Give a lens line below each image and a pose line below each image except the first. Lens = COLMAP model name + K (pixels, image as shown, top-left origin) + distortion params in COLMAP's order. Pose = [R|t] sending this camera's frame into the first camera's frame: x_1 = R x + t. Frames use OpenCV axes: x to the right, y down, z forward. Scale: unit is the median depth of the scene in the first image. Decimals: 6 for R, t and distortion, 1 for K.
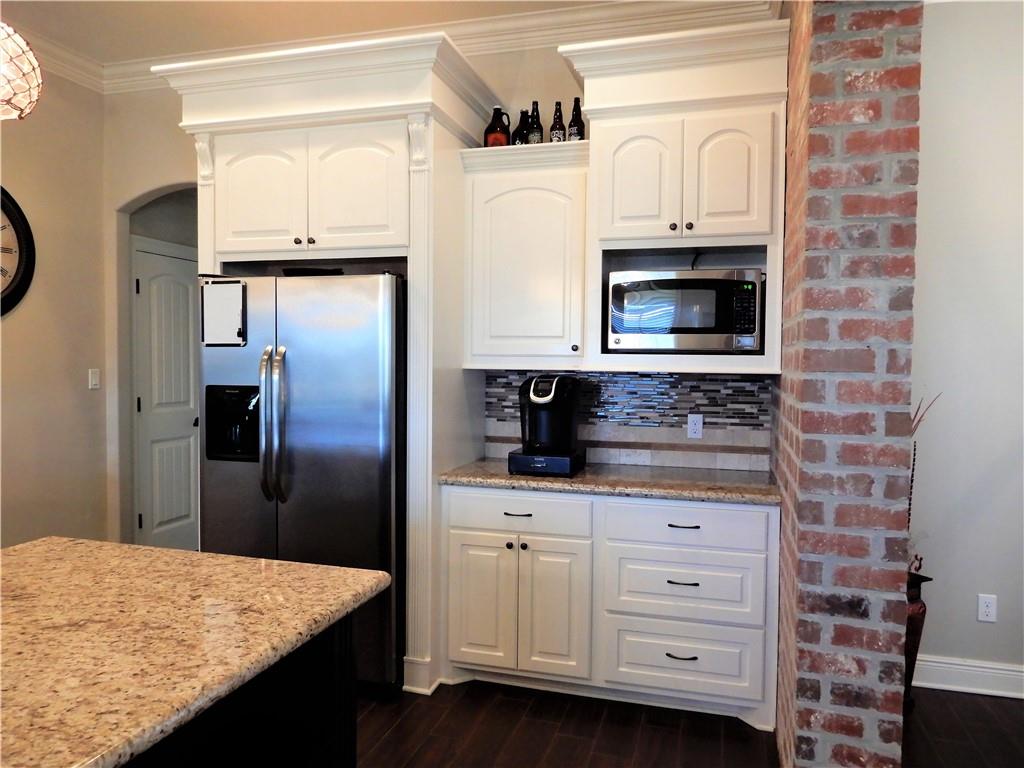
lens RADIAL K [[729.2, 0, 512.0], [0, 729.2, 384.0], [0, 0, 1]] dist [0.004596, -0.003019]
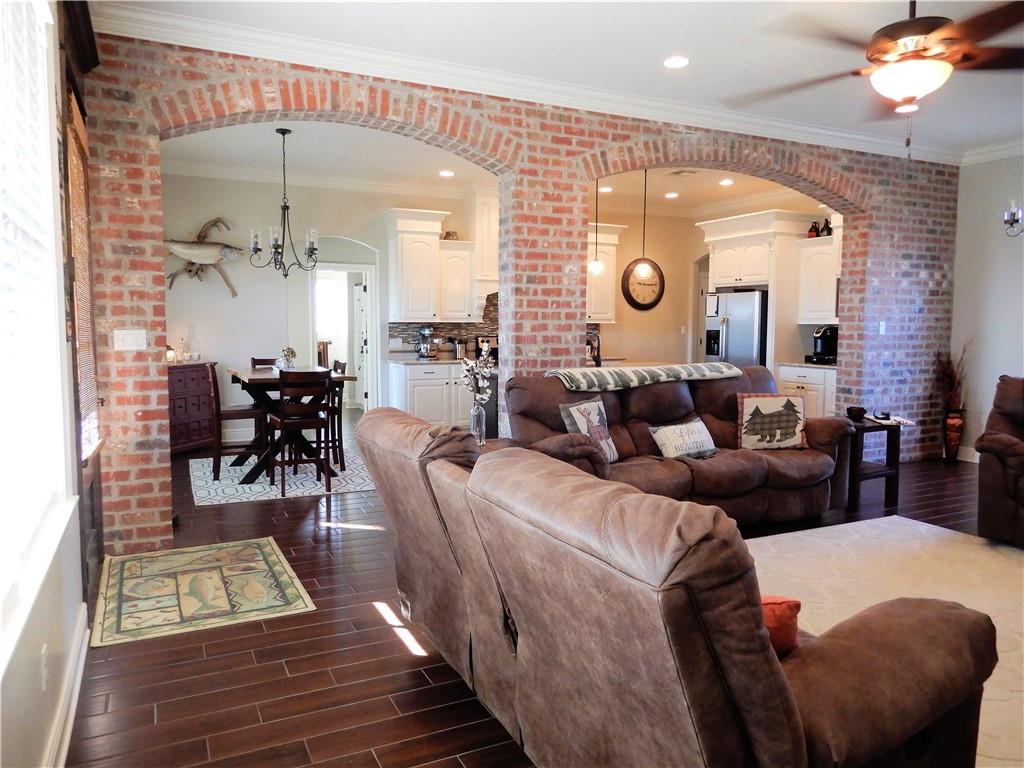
lens RADIAL K [[729.2, 0, 512.0], [0, 729.2, 384.0], [0, 0, 1]] dist [0.004596, -0.003019]
pose [[0.673530, 0.054008, -0.737184, 1.920769], [-0.025547, 0.998432, 0.049807, 0.143613], [0.738718, -0.014713, 0.673854, -2.453533]]
